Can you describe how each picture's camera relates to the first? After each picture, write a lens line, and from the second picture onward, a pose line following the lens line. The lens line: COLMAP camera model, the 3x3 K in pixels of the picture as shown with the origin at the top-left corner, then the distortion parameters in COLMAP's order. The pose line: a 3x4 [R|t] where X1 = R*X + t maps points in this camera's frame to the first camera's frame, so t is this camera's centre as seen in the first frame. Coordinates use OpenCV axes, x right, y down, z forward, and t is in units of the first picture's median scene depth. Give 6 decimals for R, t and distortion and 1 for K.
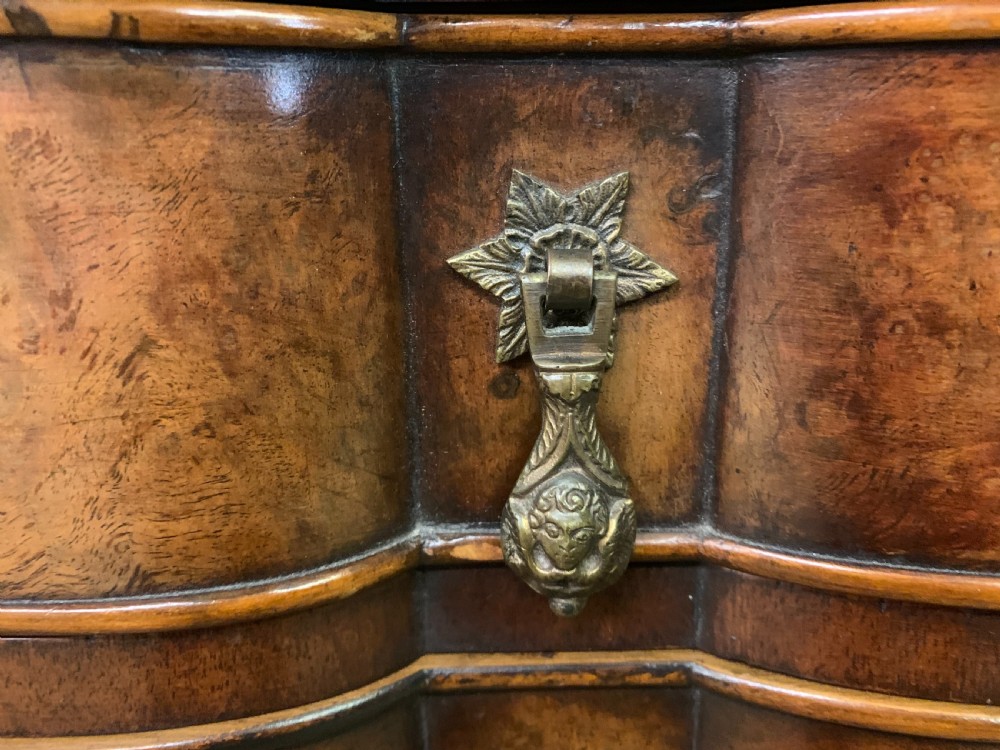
lens RADIAL K [[766.9, 0, 510.7], [0, 766.9, 360.4], [0, 0, 1]] dist [0.006171, 0.005395]
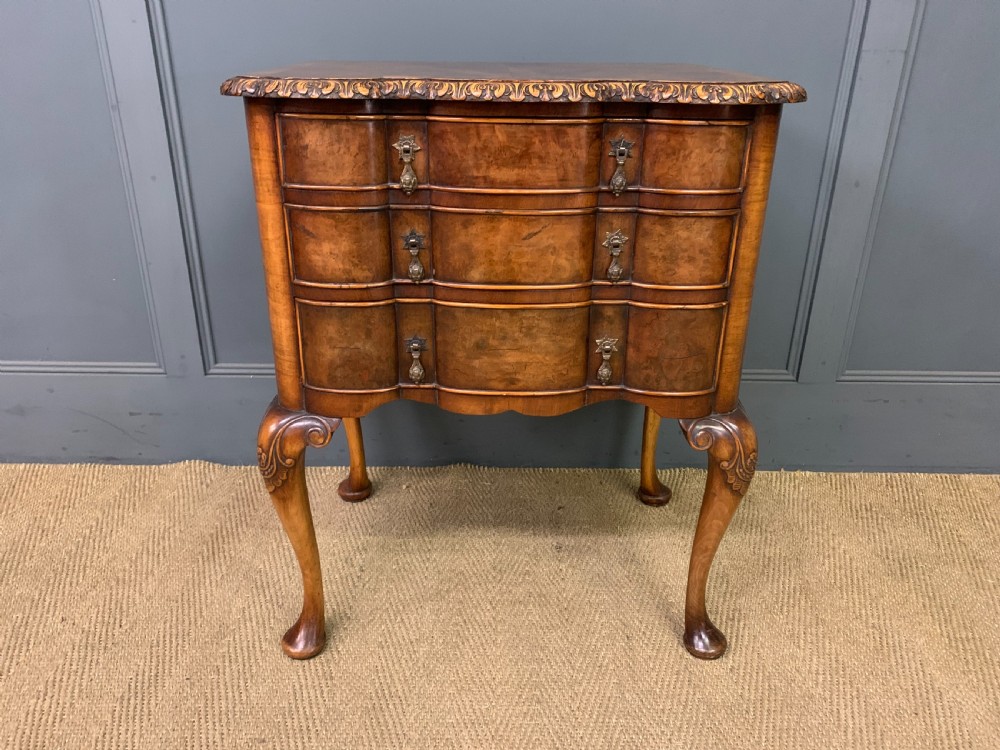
lens RADIAL K [[761.5, 0, 498.9], [0, 761.5, 369.4], [0, 0, 1]] dist [0.012771, 0.000023]
pose [[0.999725, 0.023147, 0.003694, 1.056956], [-0.023439, 0.988879, 0.146861, 0.987498], [-0.000254, -0.146907, 0.989150, -7.222484]]
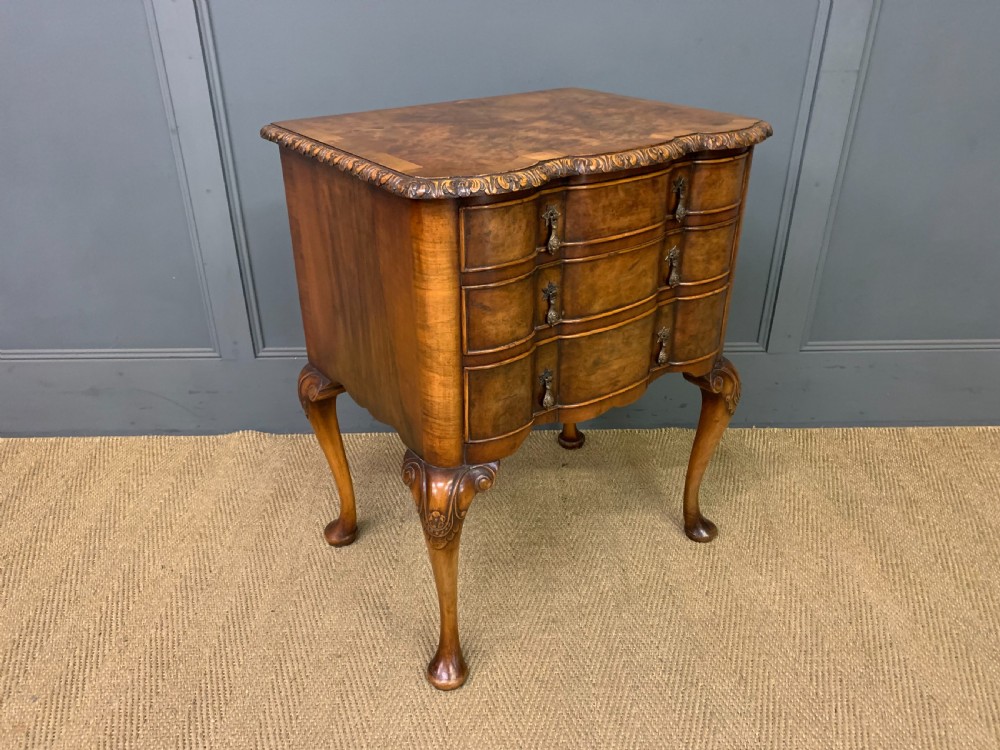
lens RADIAL K [[762.3, 0, 495.9], [0, 762.3, 368.1], [0, 0, 1]] dist [0.013923, -0.004748]
pose [[0.999903, 0.000462, 0.013909, 0.582665], [-0.003450, 0.976480, 0.215583, -0.058583], [-0.013482, -0.215610, 0.976387, -9.372322]]
